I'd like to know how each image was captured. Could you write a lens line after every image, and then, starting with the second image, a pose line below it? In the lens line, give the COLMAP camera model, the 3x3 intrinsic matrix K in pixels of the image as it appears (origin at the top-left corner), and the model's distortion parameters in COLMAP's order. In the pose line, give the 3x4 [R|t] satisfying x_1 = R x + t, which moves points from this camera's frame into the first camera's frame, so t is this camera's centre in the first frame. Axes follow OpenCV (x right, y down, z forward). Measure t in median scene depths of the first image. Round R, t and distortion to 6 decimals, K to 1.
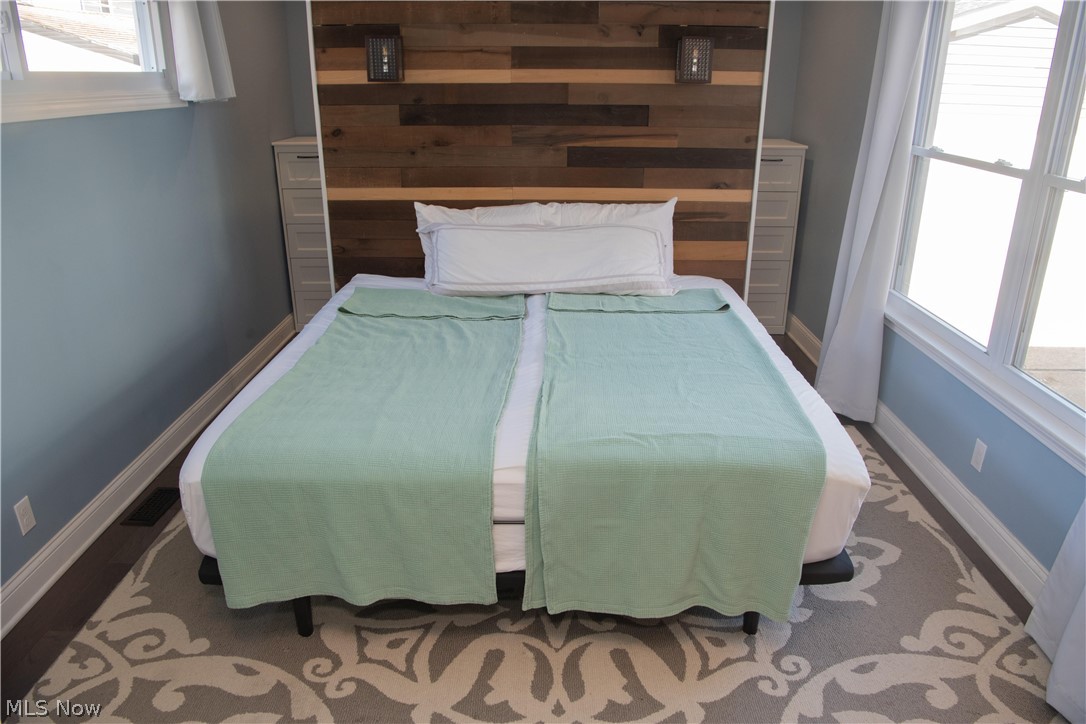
lens RADIAL K [[754.5, 0, 512.2], [0, 754.5, 360.7], [0, 0, 1]] dist [-0.056656, 0.004803]
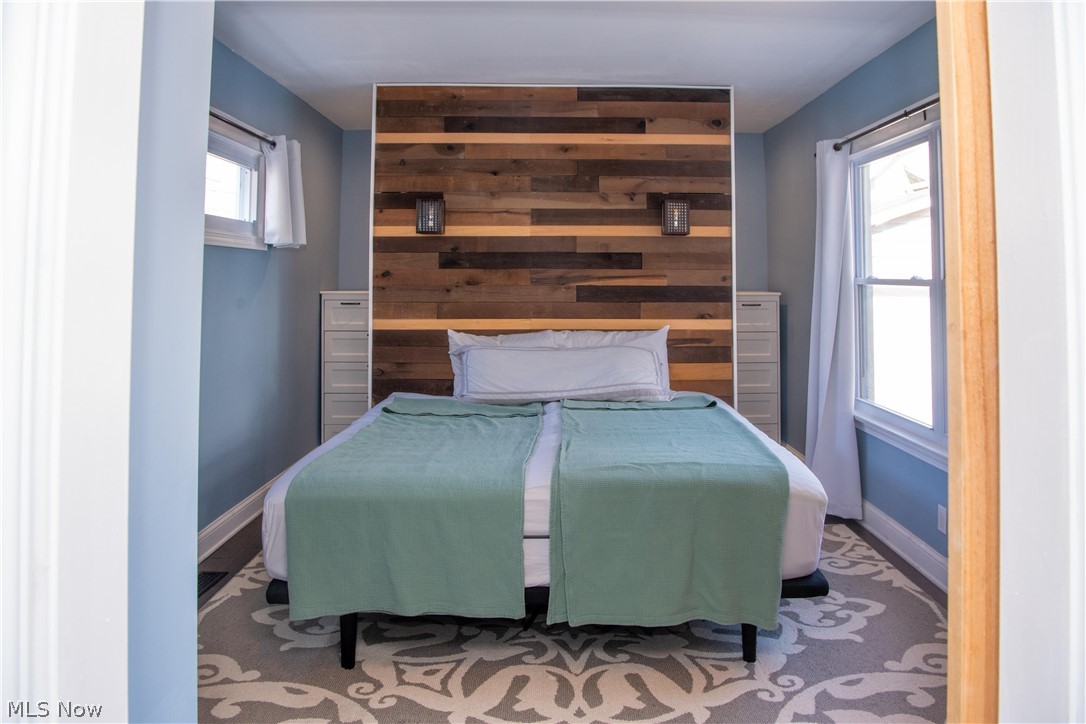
lens RADIAL K [[757.1, 0, 497.8], [0, 757.1, 222.8], [0, 0, 1]] dist [-0.056321, 0.007453]
pose [[0.999494, 0.012563, -0.029225, -0.024364], [-0.023456, 0.911653, -0.410291, 0.162692], [0.021488, 0.410769, 0.911486, -0.205425]]
